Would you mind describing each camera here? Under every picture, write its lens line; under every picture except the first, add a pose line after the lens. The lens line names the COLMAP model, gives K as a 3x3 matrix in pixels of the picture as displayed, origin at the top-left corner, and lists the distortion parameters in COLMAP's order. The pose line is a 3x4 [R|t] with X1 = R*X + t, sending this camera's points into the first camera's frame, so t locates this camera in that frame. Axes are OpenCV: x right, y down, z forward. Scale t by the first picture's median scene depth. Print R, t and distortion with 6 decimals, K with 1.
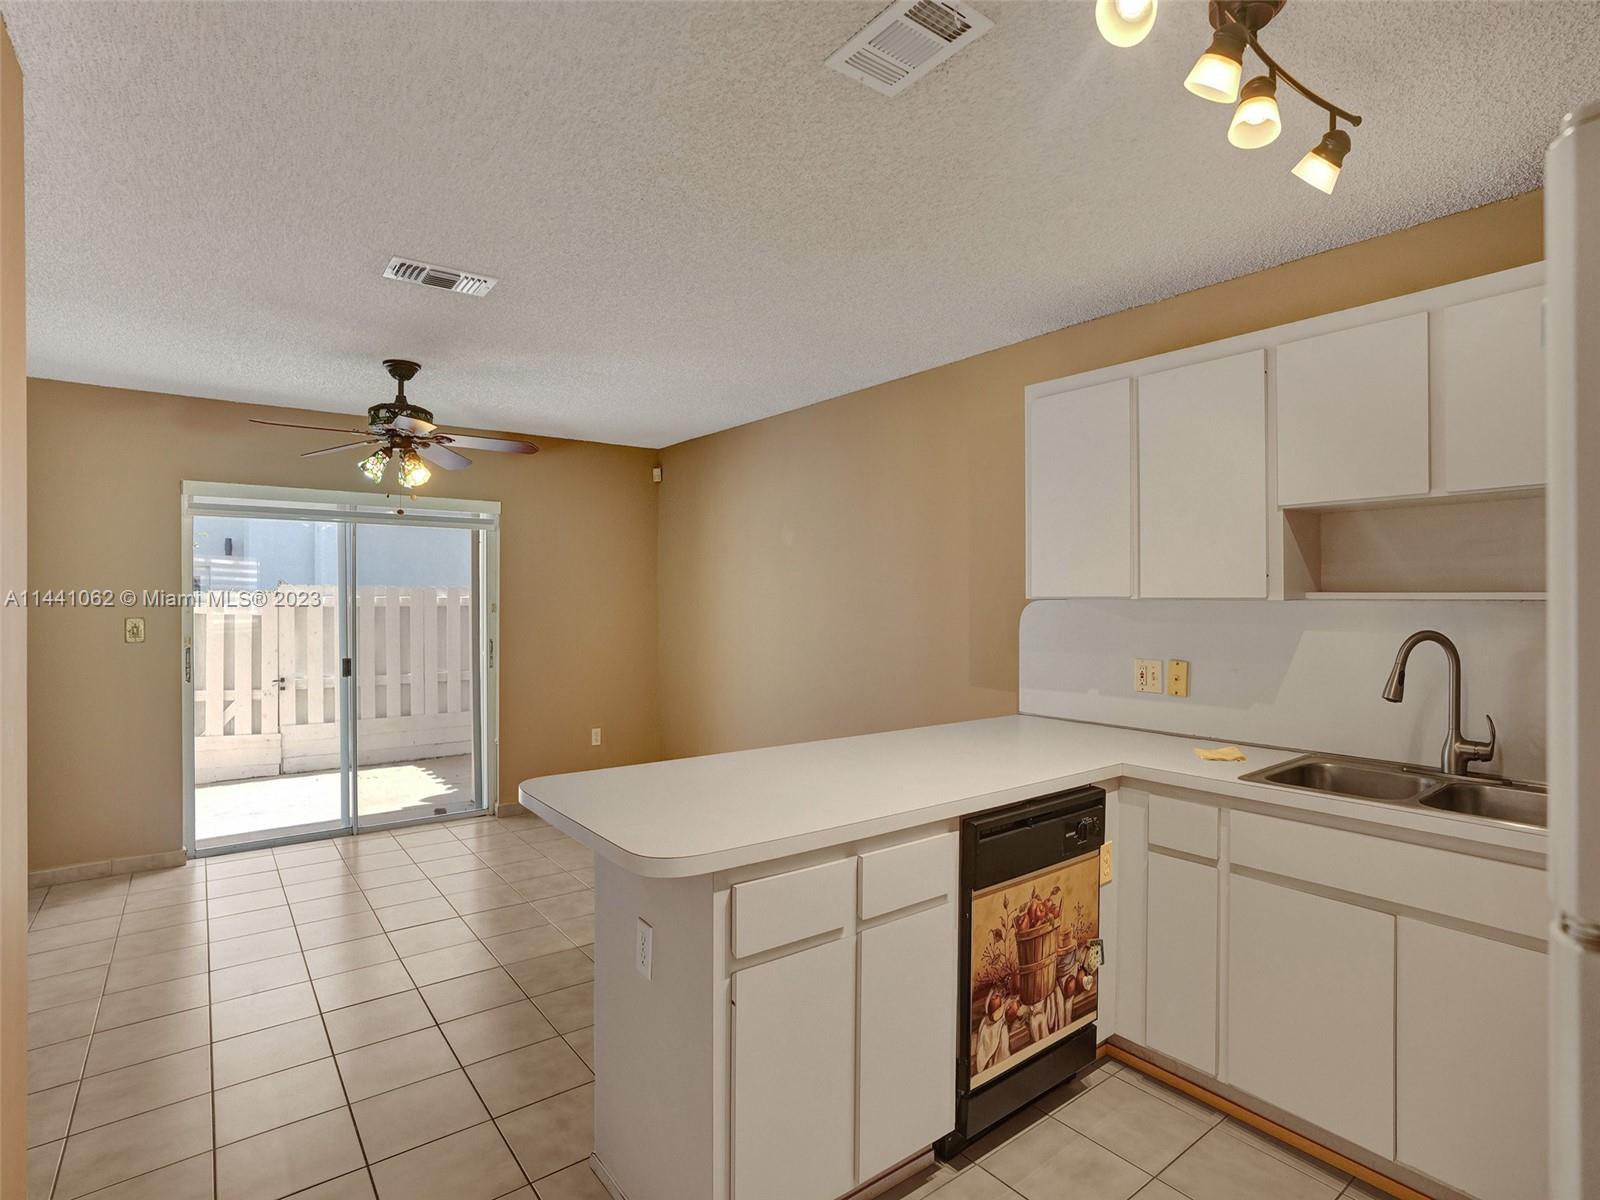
lens RADIAL K [[802.2, 0, 789.5], [0, 802.2, 601.3], [0, 0, 1]] dist [-0.024986, 0.000662]
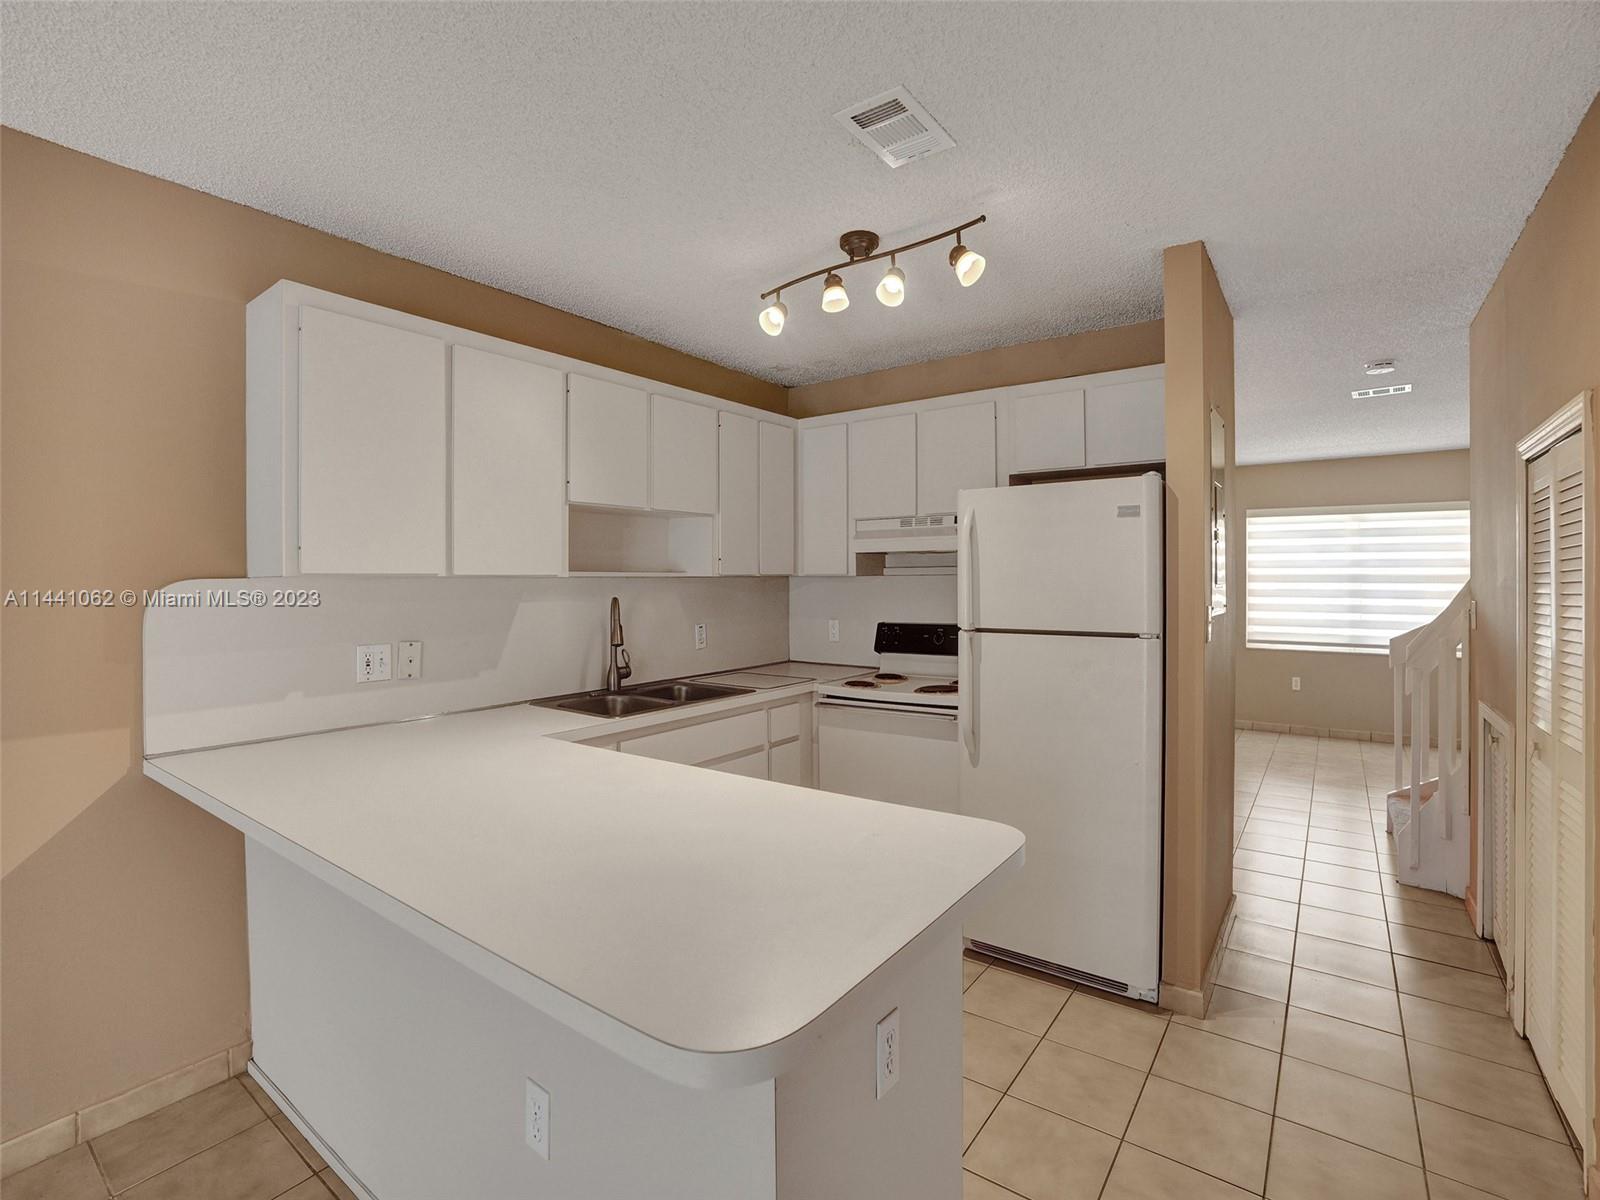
lens RADIAL K [[741.8, 0, 828.7], [0, 741.8, 572.7], [0, 0, 1]] dist [-0.048491, 0.007866]
pose [[-0.301934, 0.012632, 0.953245, -0.281790], [0.015705, 0.999842, -0.008275, 0.003719], [-0.953200, 0.012472, -0.302084, 0.440466]]
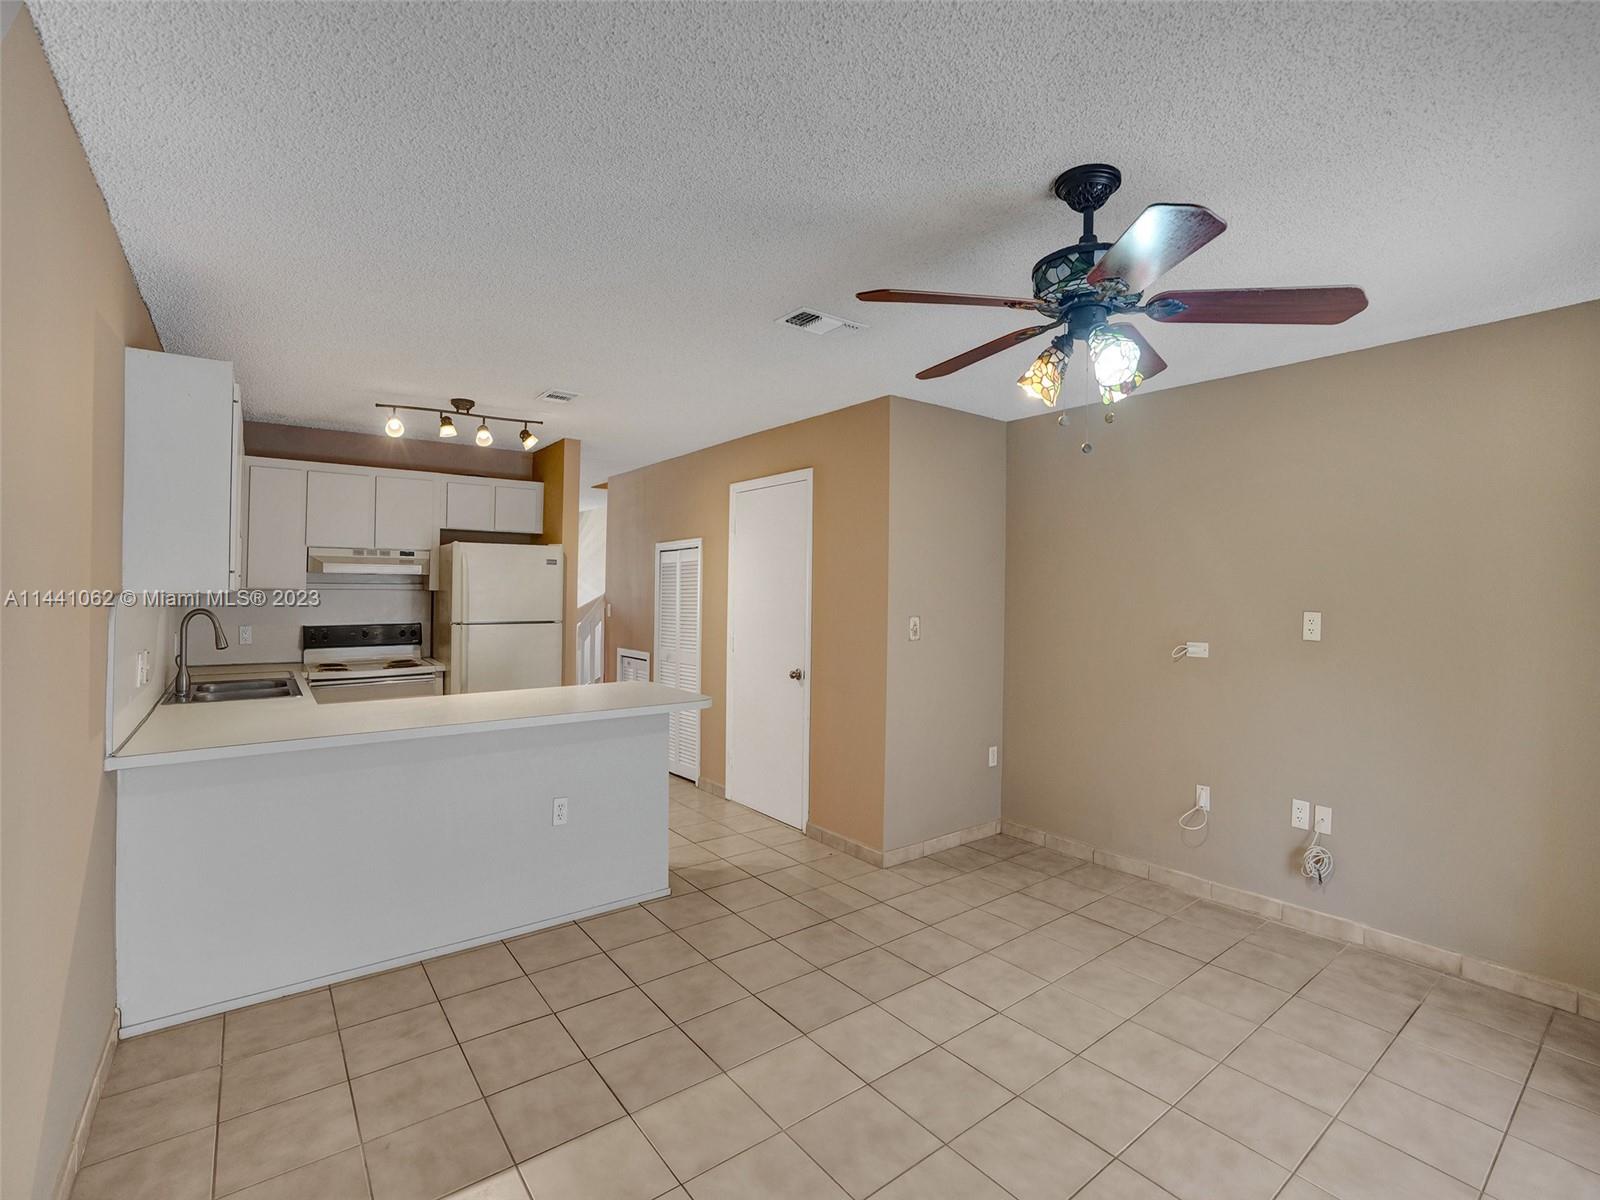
lens RADIAL K [[744.0, 0, 803.3], [0, 744.0, 573.4], [0, 0, 1]] dist [-0.055808, 0.016896]
pose [[-0.999937, -0.006063, -0.009473, -0.218493], [-0.005968, 0.999932, -0.010052, -0.013538], [0.009534, -0.009995, -0.999905, 1.101329]]
